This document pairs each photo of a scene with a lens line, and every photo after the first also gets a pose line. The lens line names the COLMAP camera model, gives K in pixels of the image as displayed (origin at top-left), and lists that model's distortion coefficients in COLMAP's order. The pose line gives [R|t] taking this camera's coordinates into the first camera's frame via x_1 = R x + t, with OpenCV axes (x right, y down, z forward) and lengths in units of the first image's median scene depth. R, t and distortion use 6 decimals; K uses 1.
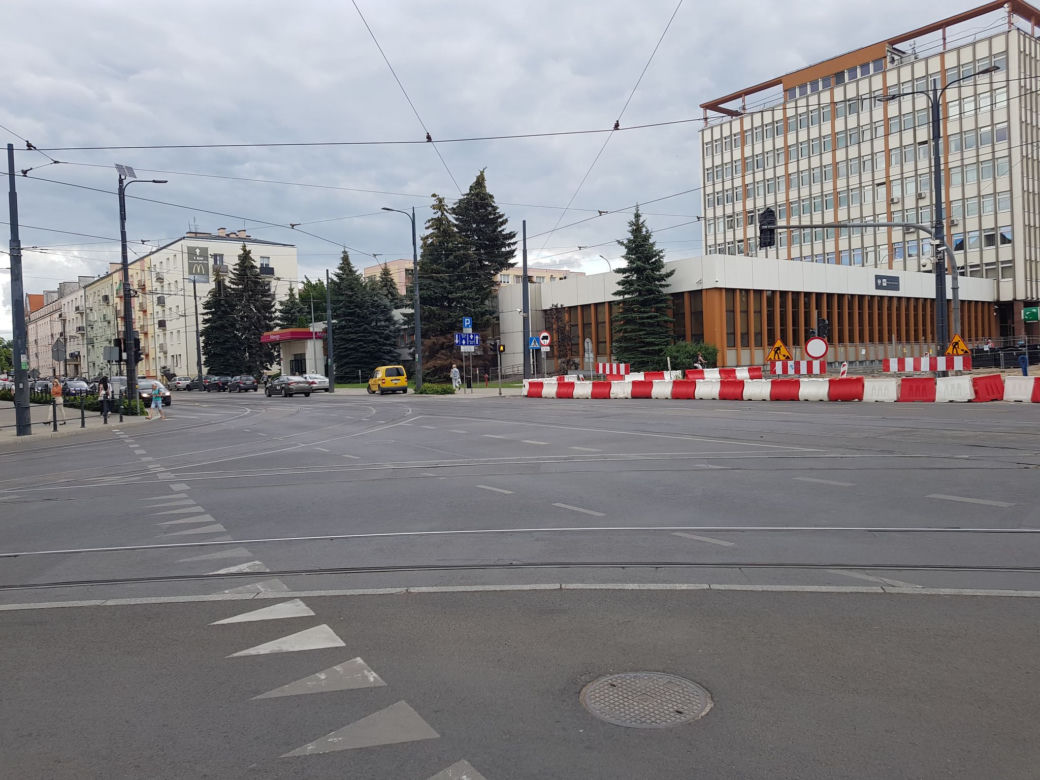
lens RADIAL K [[811.0, 0, 520.0], [0, 811.0, 390.0], [0, 0, 1]] dist [0.077361, -0.114012]
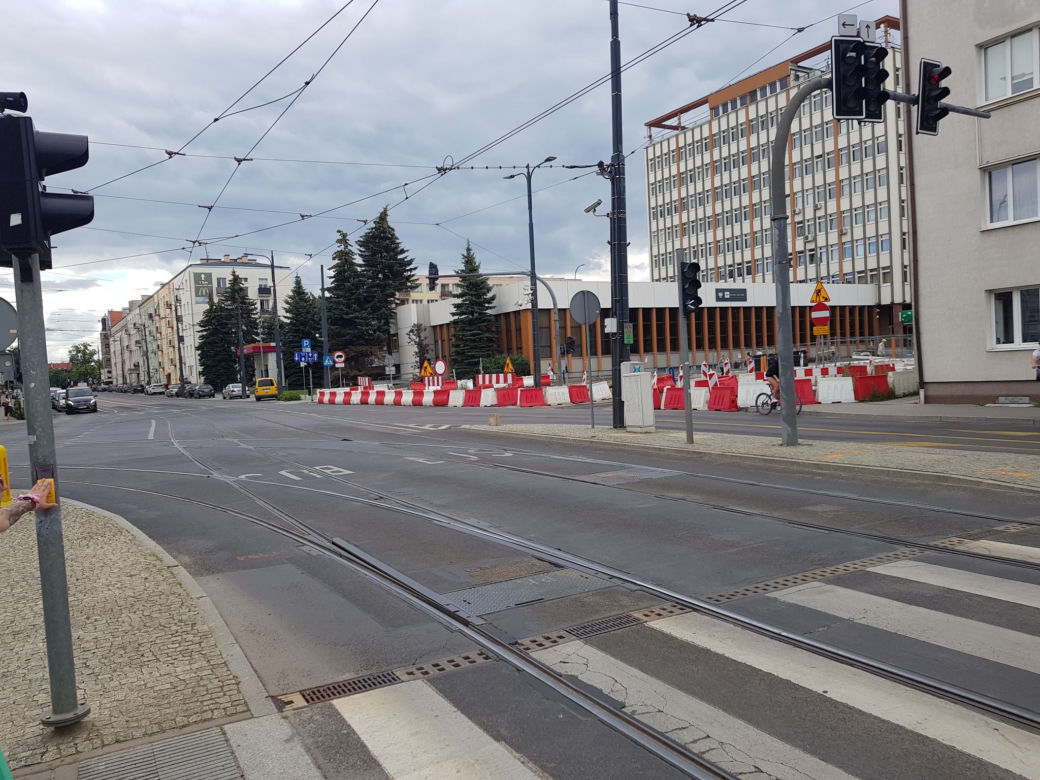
lens RADIAL K [[826.4, 0, 511.0], [0, 826.4, 399.7], [0, 0, 1]] dist [0.089932, -0.170669]
pose [[0.989719, -0.010774, -0.142621, 0.298548], [0.012619, 0.999848, 0.012042, -0.005492], [0.142469, -0.013718, 0.989704, -0.158085]]
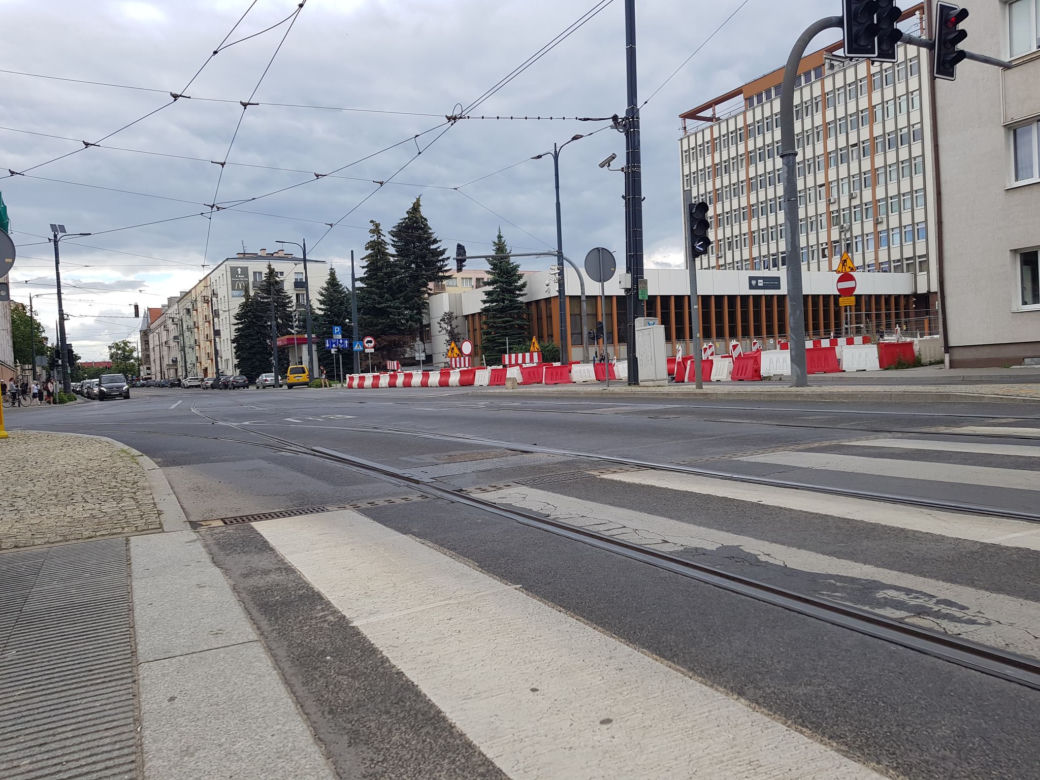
lens RADIAL K [[826.4, 0, 534.6], [0, 826.4, 395.2], [0, 0, 1]] dist [0.087929, -0.163528]
pose [[0.987057, -0.011668, -0.159944, 0.306173], [0.012886, 0.999895, 0.006583, 0.008966], [0.159851, -0.008559, 0.987104, -0.153984]]
